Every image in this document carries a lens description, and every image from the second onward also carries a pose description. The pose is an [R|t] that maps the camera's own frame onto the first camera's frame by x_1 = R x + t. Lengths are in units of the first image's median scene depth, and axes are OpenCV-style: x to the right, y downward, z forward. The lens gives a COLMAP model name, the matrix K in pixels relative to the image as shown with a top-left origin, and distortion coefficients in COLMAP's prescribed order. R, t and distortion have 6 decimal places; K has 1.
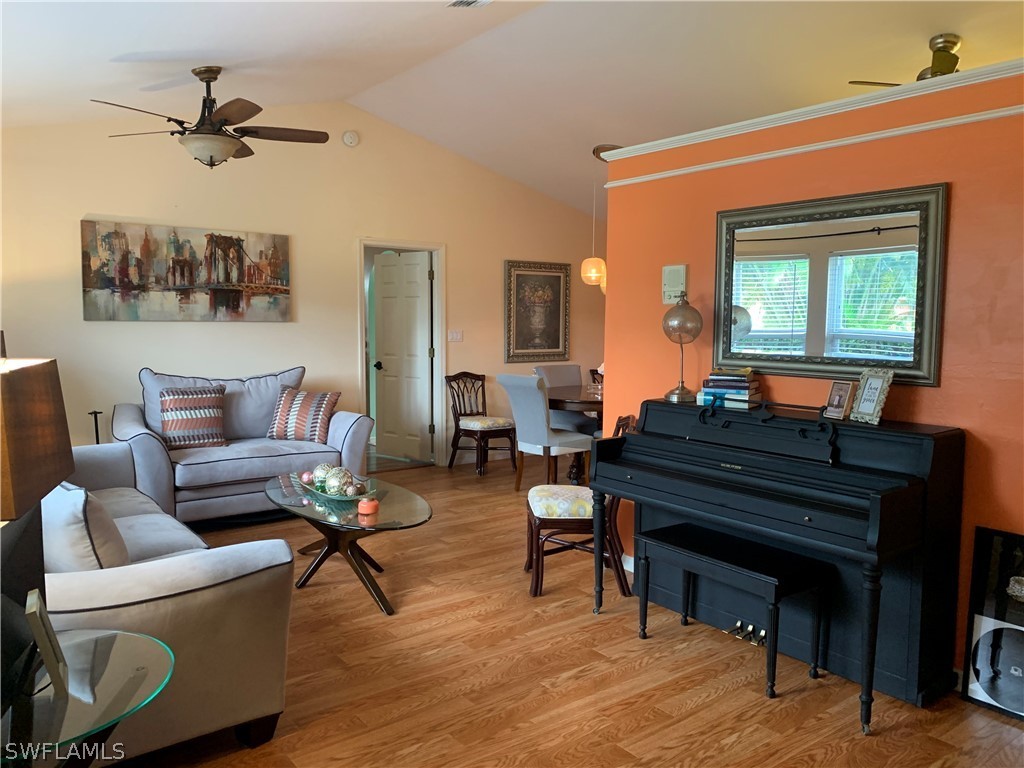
lens RADIAL K [[736.9, 0, 509.0], [0, 736.9, 376.6], [0, 0, 1]] dist [0.031235, -0.035306]
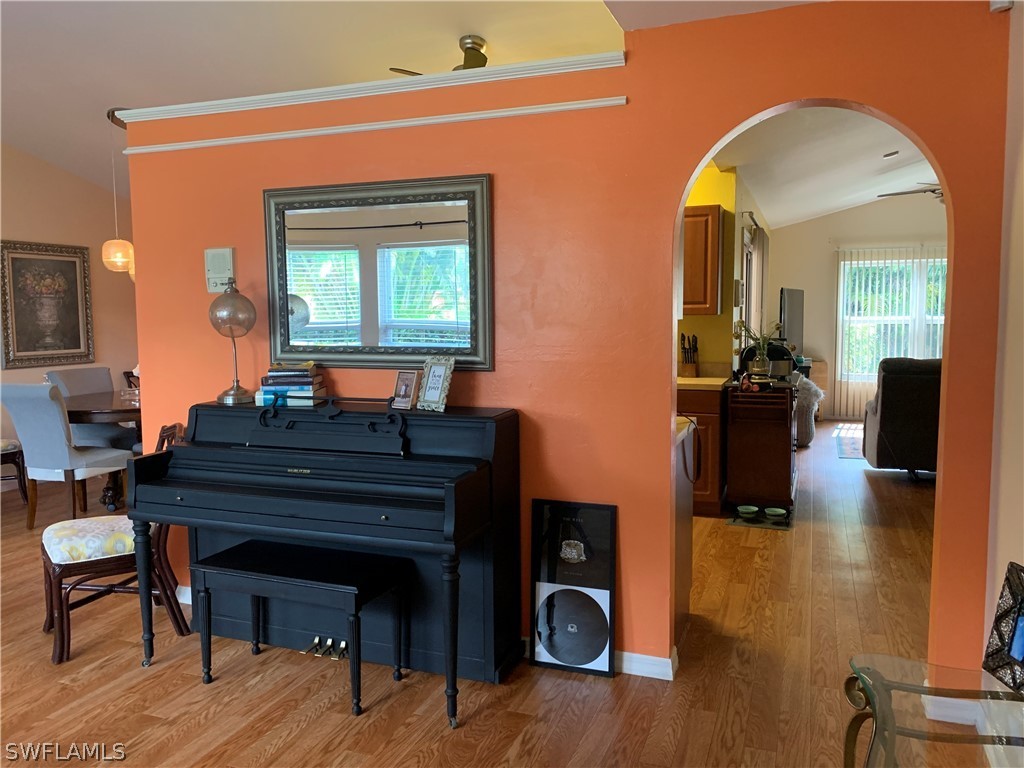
lens RADIAL K [[736.9, 0, 509.0], [0, 736.9, 376.6], [0, 0, 1]] dist [0.031235, -0.035306]
pose [[0.831785, -0.059977, 0.551848, 0.020812], [0.055348, 0.998153, 0.025060, -0.002293], [-0.552331, 0.009699, 0.833568, 0.099356]]
